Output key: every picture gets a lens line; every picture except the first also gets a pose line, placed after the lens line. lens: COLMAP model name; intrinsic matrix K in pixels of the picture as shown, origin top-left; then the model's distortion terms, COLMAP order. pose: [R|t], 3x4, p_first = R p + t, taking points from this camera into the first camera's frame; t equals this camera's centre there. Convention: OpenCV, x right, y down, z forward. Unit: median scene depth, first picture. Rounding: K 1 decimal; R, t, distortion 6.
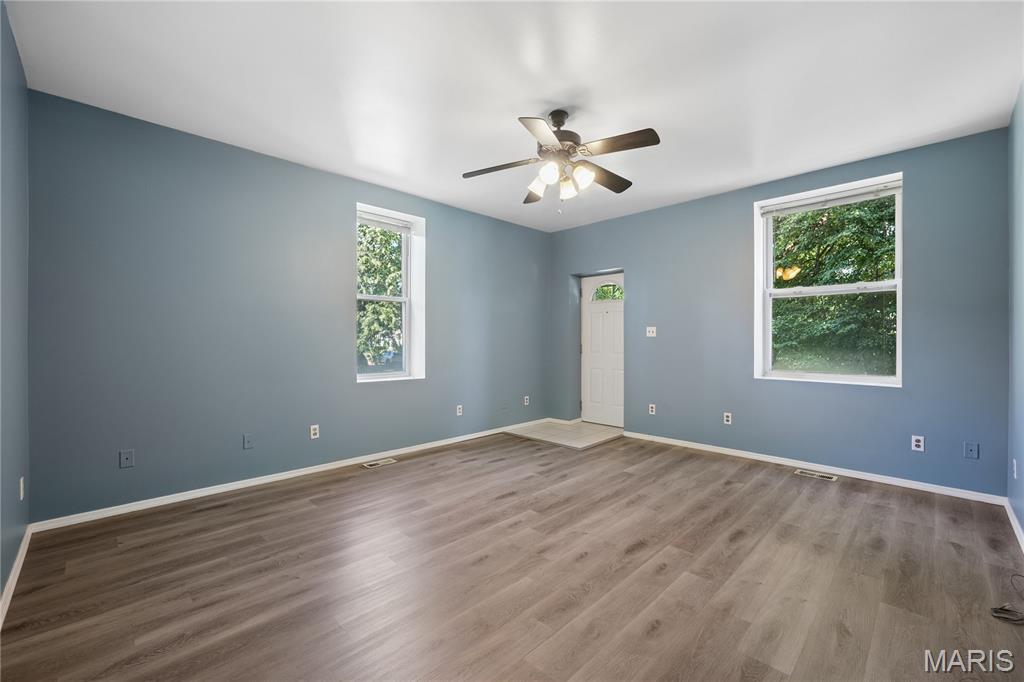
lens RADIAL K [[422.2, 0, 511.1], [0, 422.2, 340.6], [0, 0, 1]] dist [-0.004449, -0.000853]
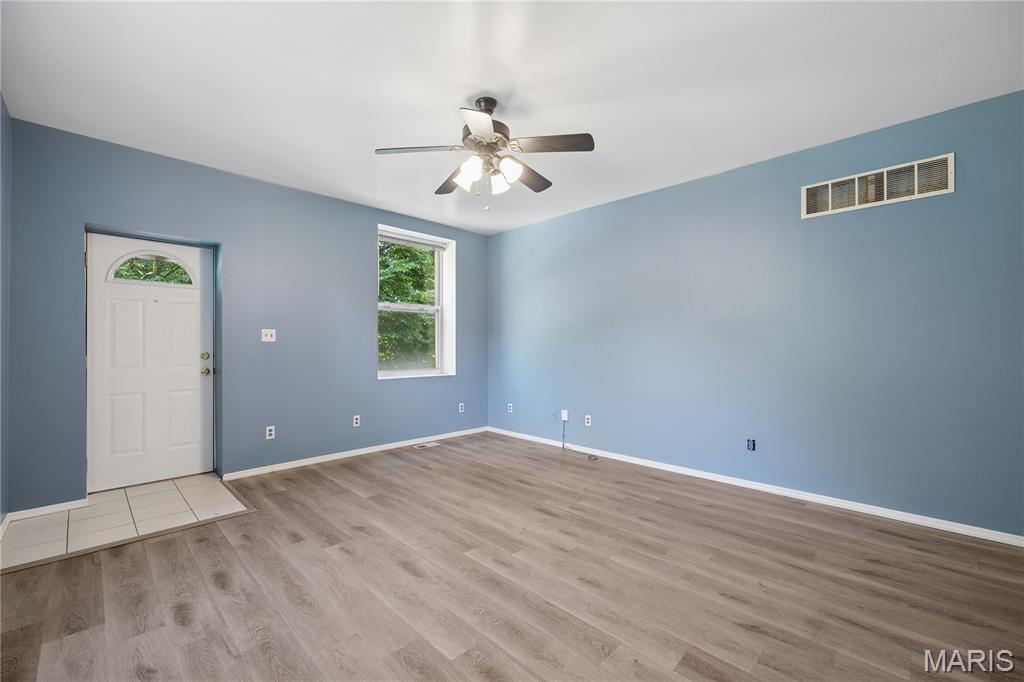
lens RADIAL K [[422.2, 0, 510.9], [0, 422.2, 341.8], [0, 0, 1]] dist [-0.004449, -0.000853]
pose [[-0.007915, 0.008658, 0.999931, -0.663291], [0.007553, 0.999935, -0.008598, 0.001931], [-0.999940, 0.007484, -0.007980, 0.786885]]
